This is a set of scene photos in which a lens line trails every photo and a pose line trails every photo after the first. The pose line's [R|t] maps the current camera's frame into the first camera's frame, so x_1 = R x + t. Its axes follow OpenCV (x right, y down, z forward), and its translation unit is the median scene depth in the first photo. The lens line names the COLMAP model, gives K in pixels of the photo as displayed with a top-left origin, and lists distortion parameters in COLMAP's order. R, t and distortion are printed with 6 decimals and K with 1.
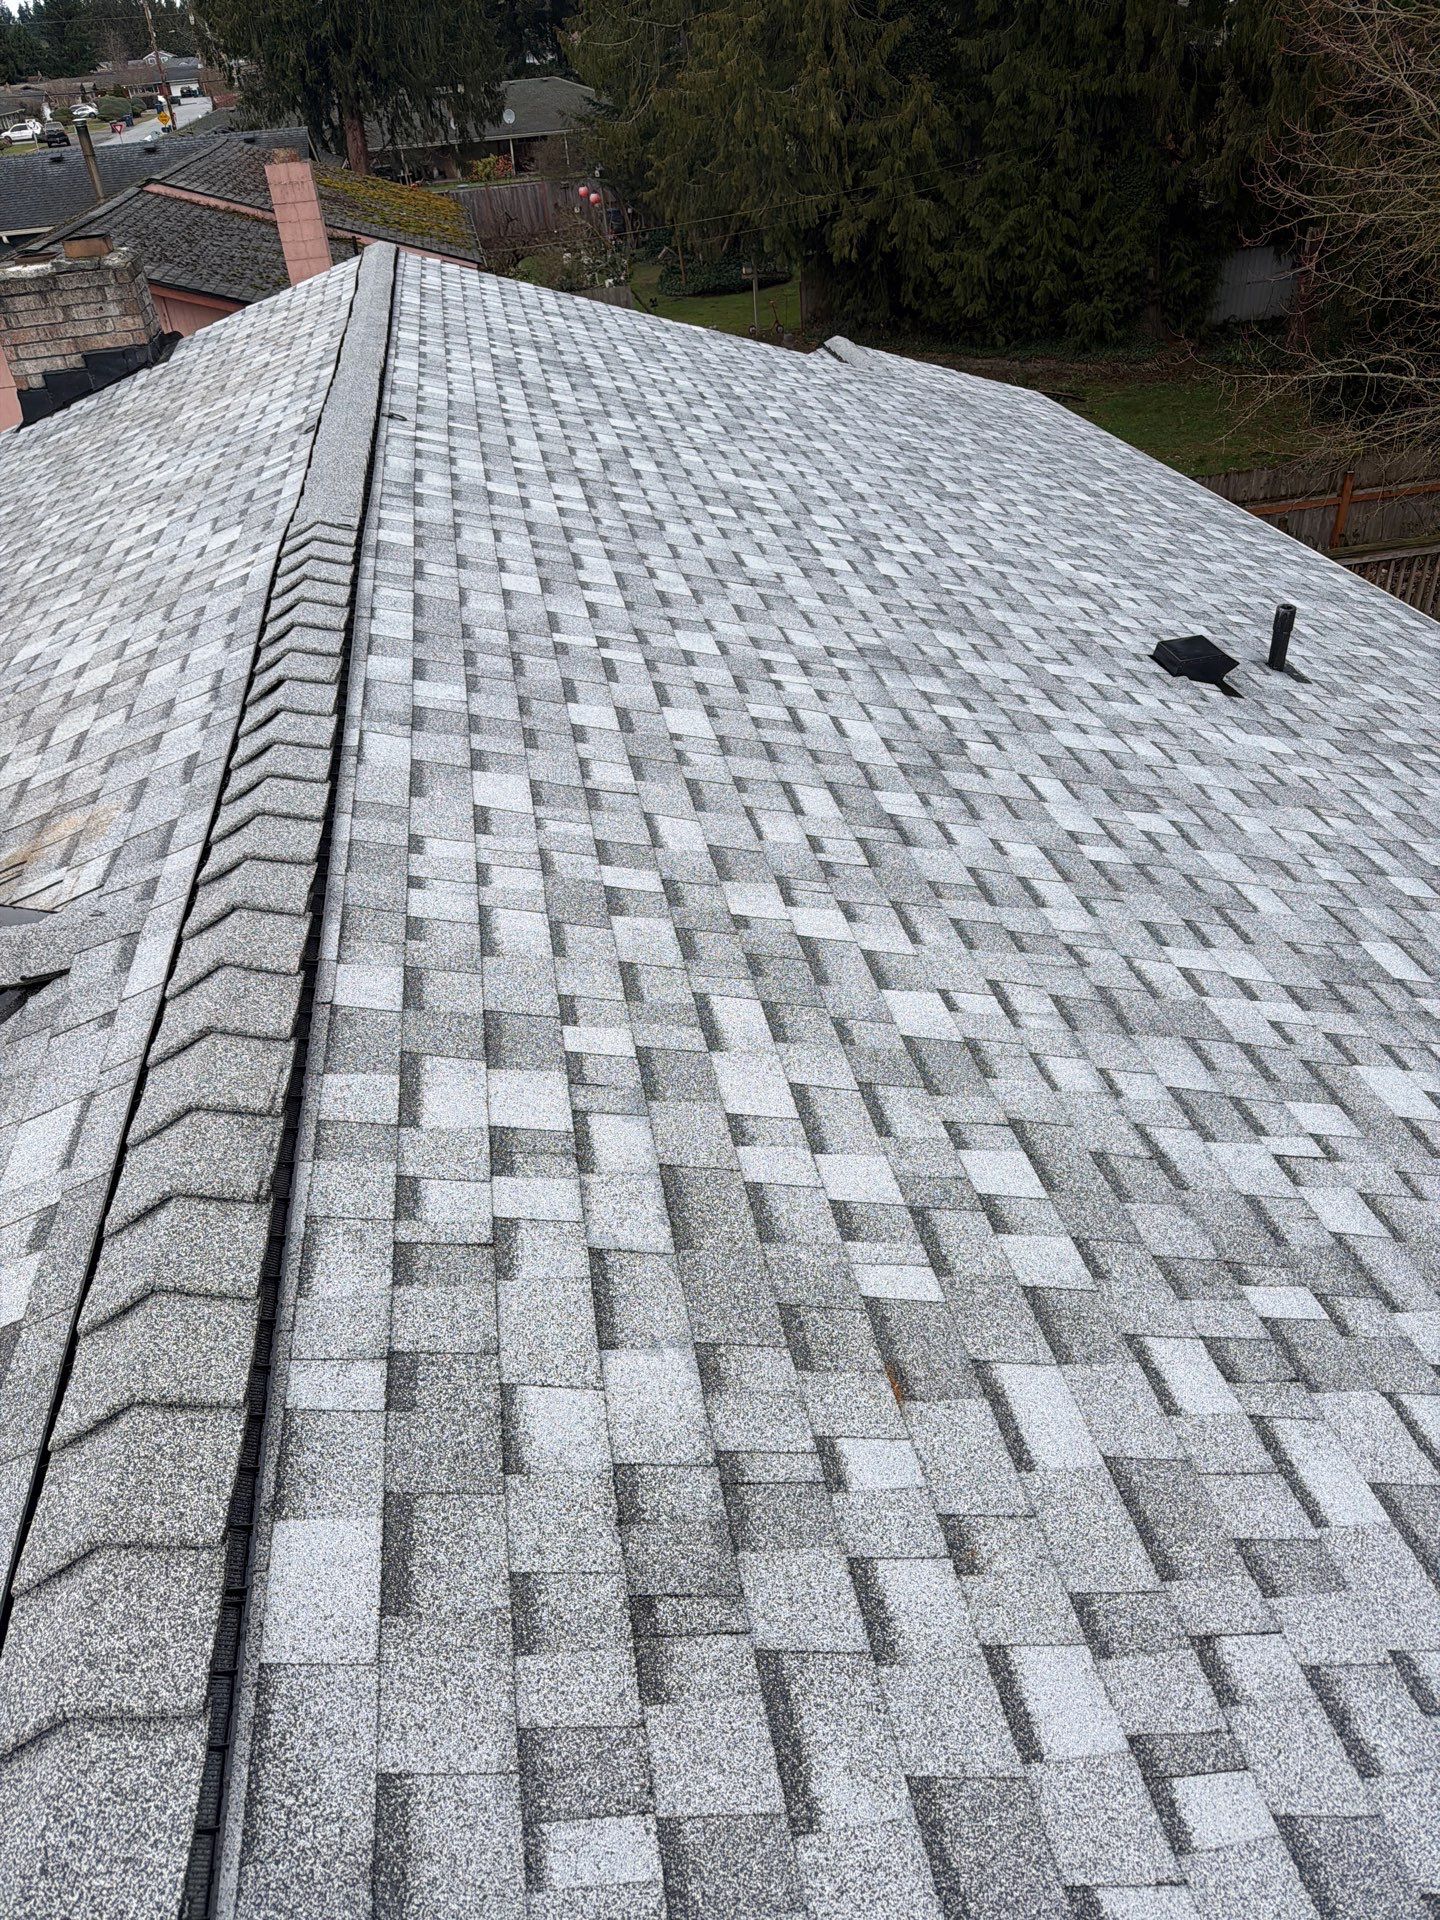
lens RADIAL K [[1346.0, 0, 727.0], [0, 1346.0, 965.9], [0, 0, 1]] dist [0.039051, -0.057727]
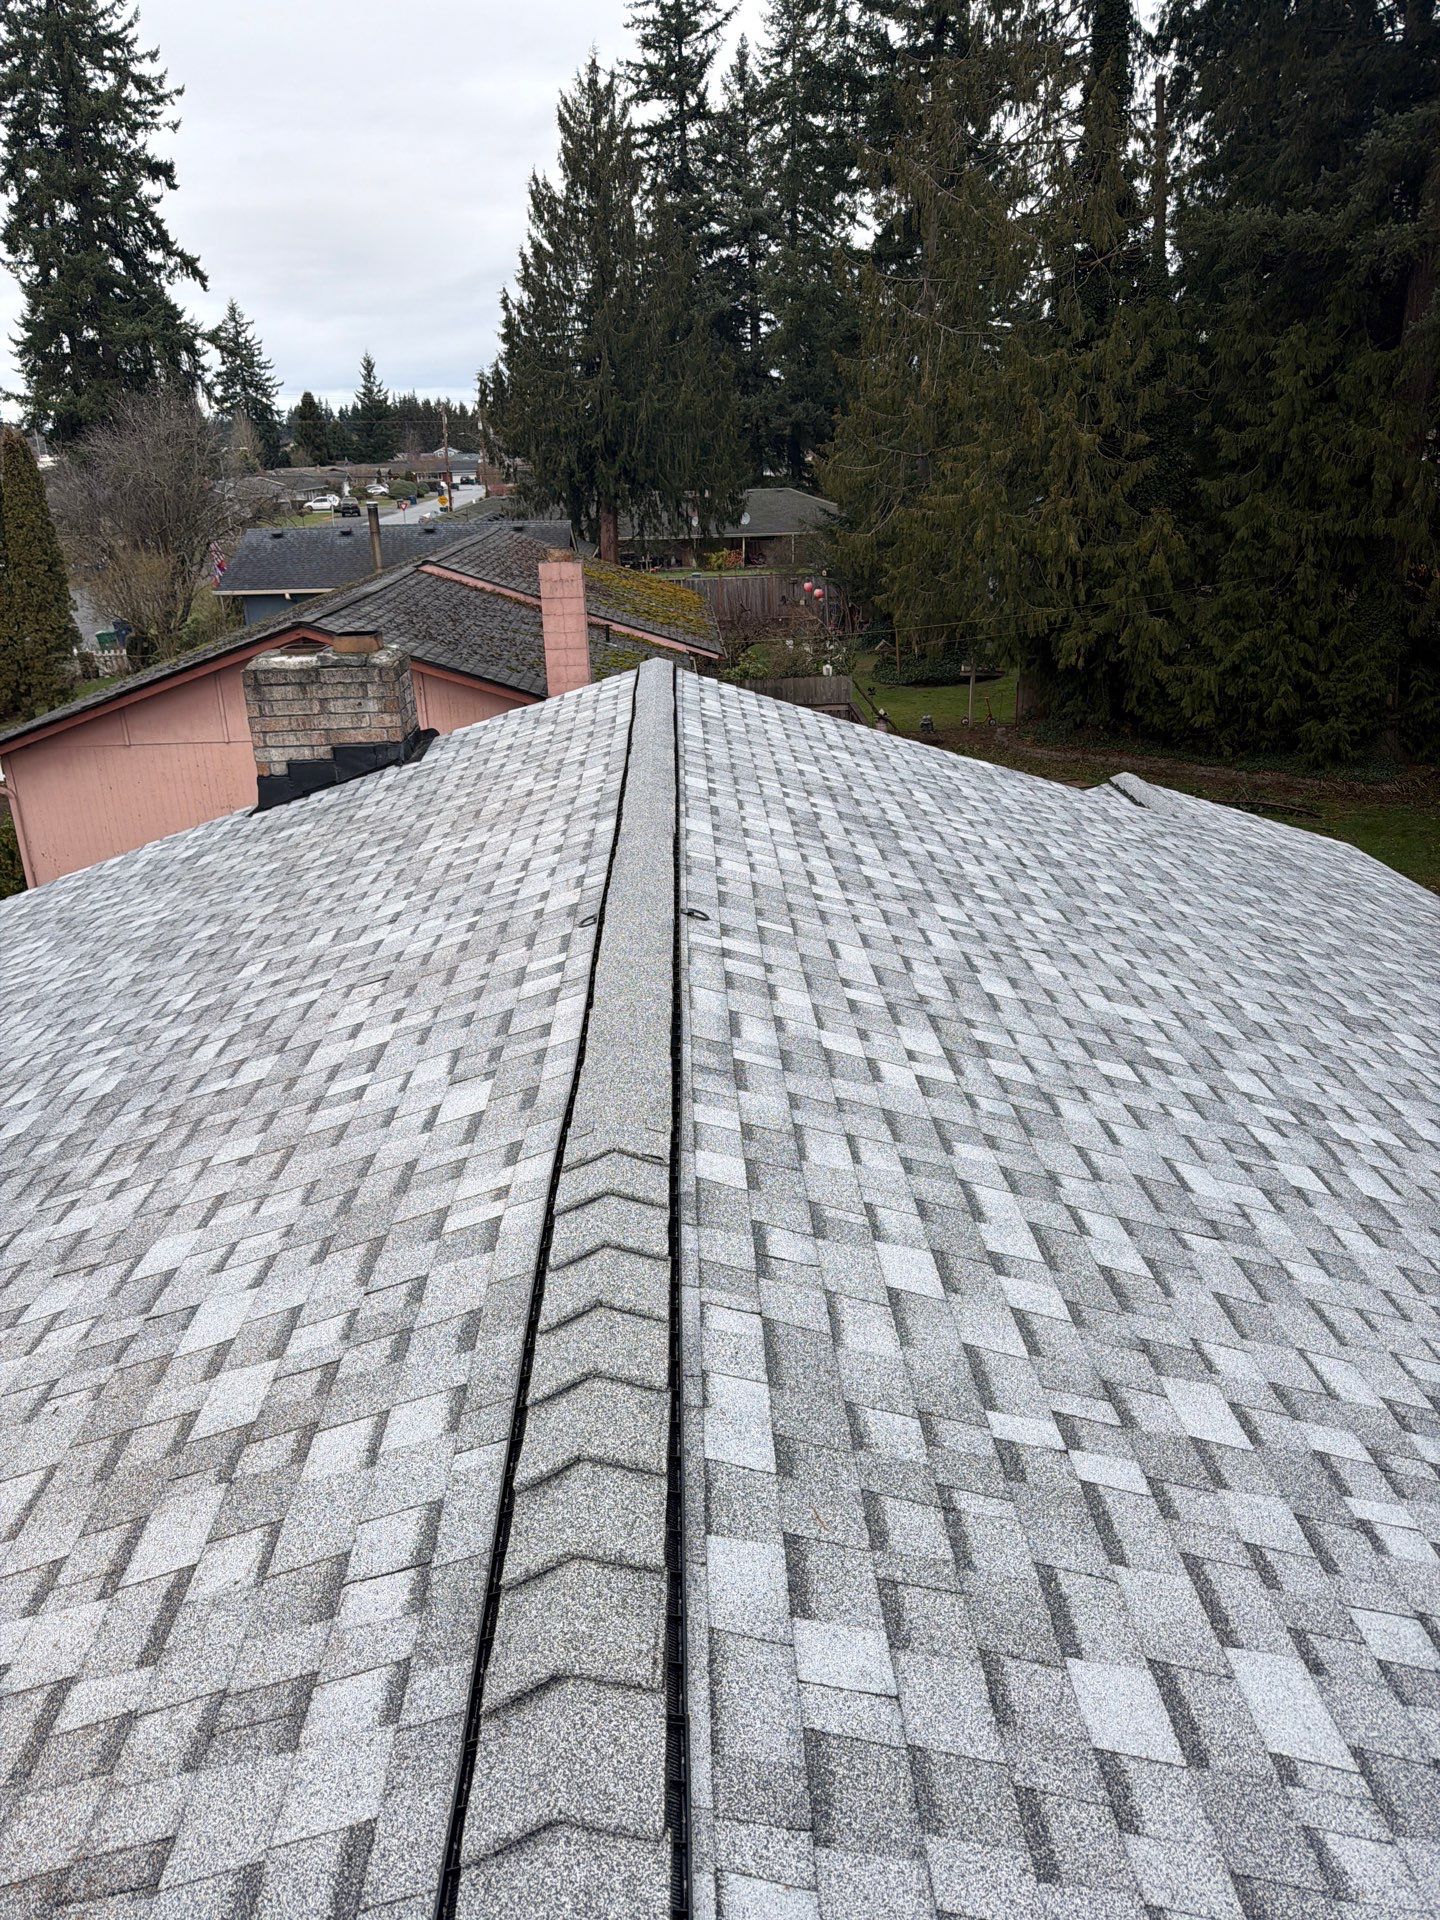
lens RADIAL K [[1346.0, 0, 719.8], [0, 1346.0, 947.7], [0, 0, 1]] dist [0.039051, -0.057727]
pose [[0.988056, 0.090926, -0.124412, -0.079957], [-0.119167, 0.962732, -0.242790, -0.120508], [0.097699, 0.254716, 0.962068, 0.158293]]
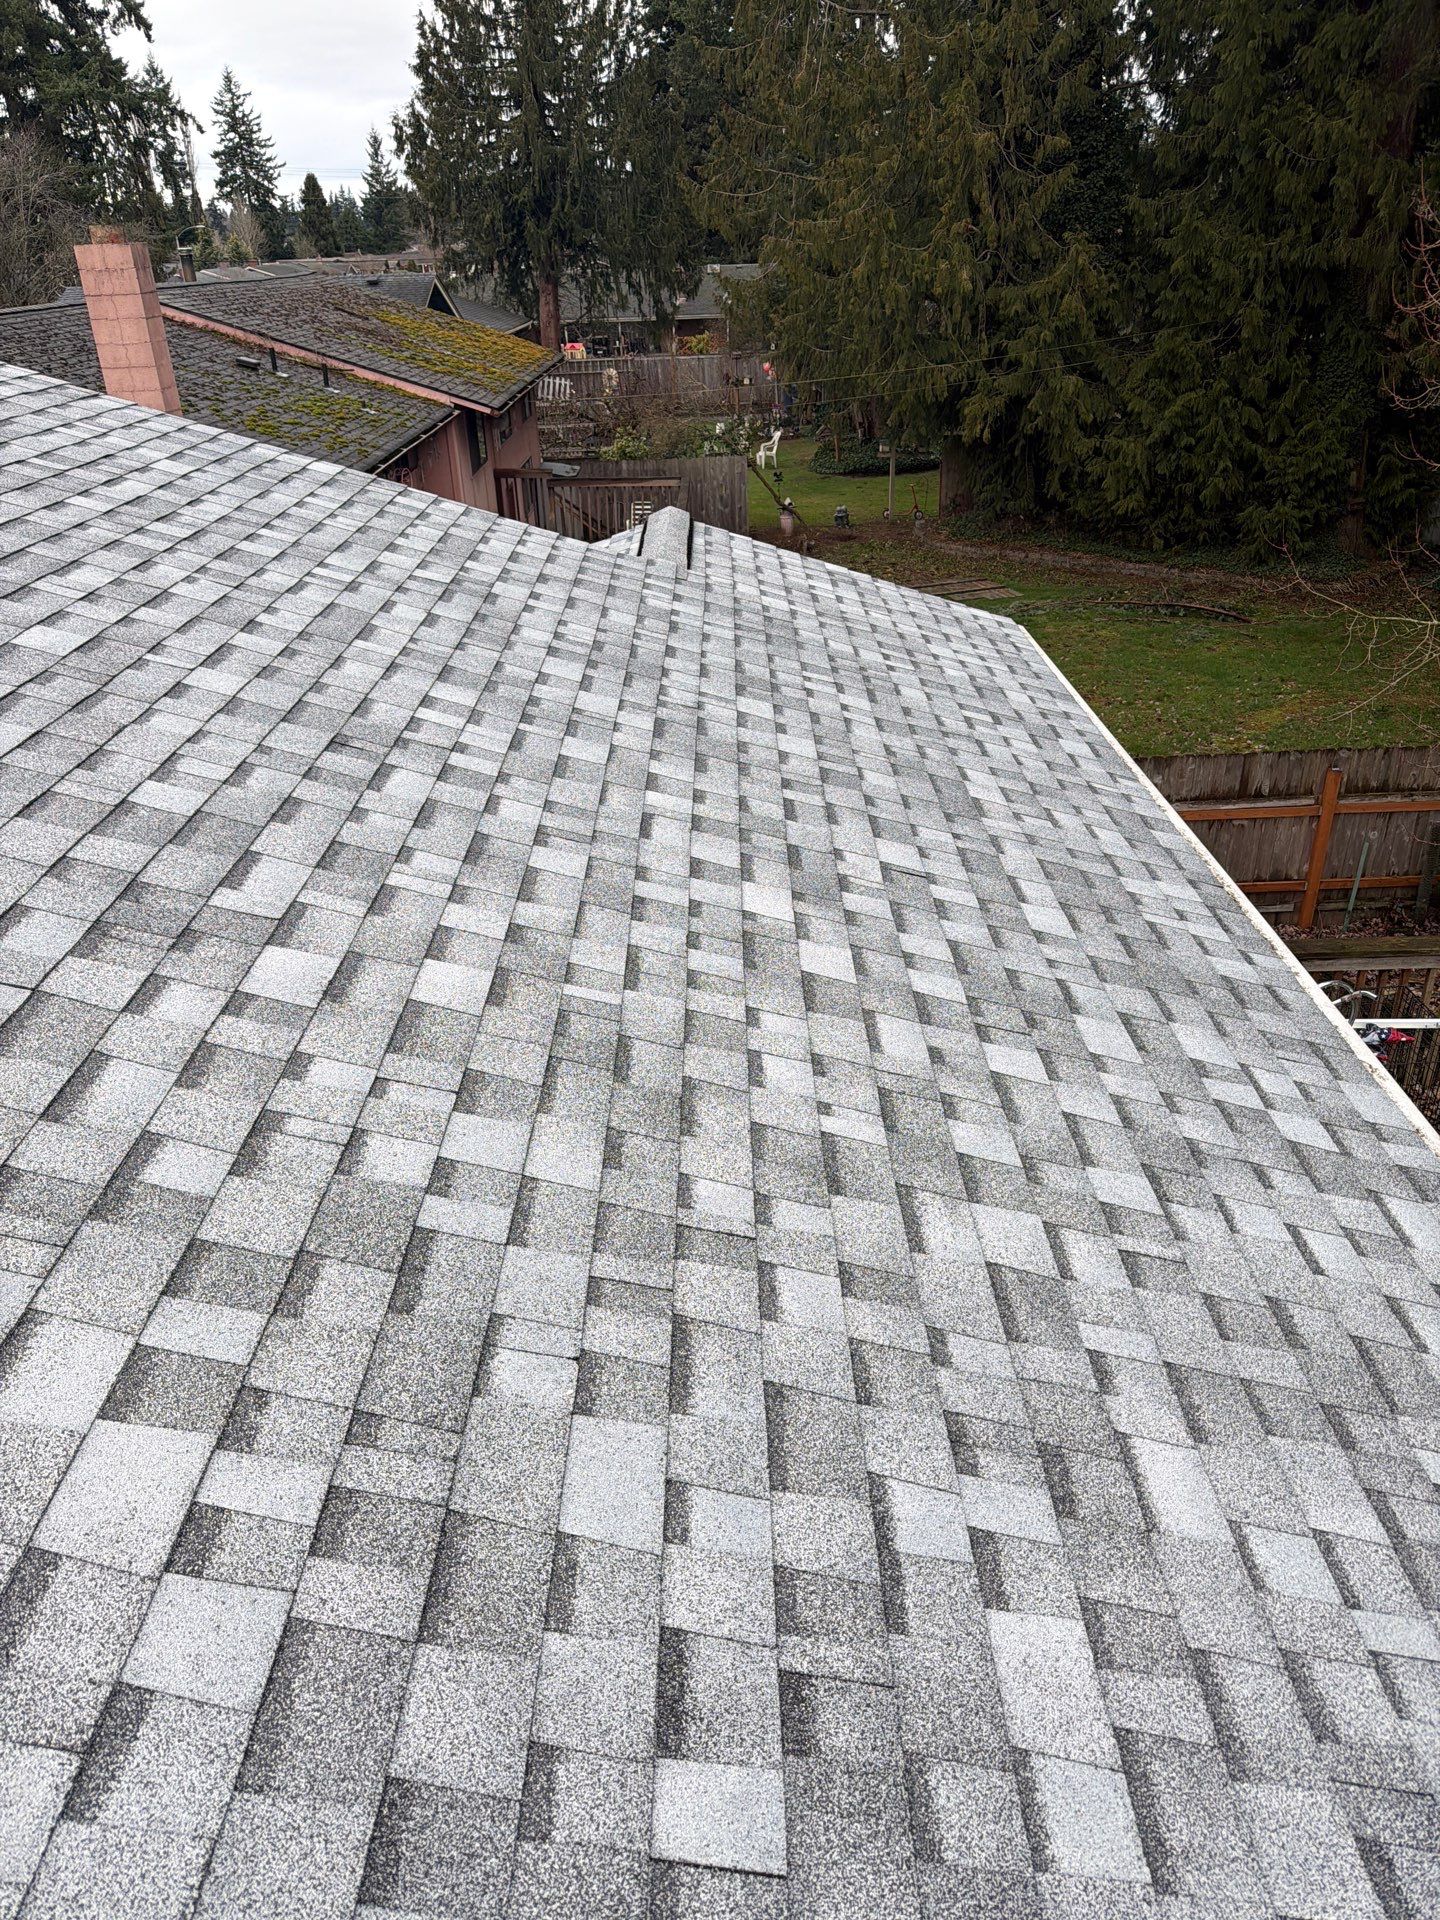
lens RADIAL K [[1346.0, 0, 723.6], [0, 1346.0, 958.7], [0, 0, 1]] dist [0.039051, -0.057727]
pose [[0.982594, 0.118254, -0.143269, 0.262702], [-0.134422, 0.984914, -0.108970, -0.248598], [0.128221, 0.126332, 0.983666, 0.532331]]
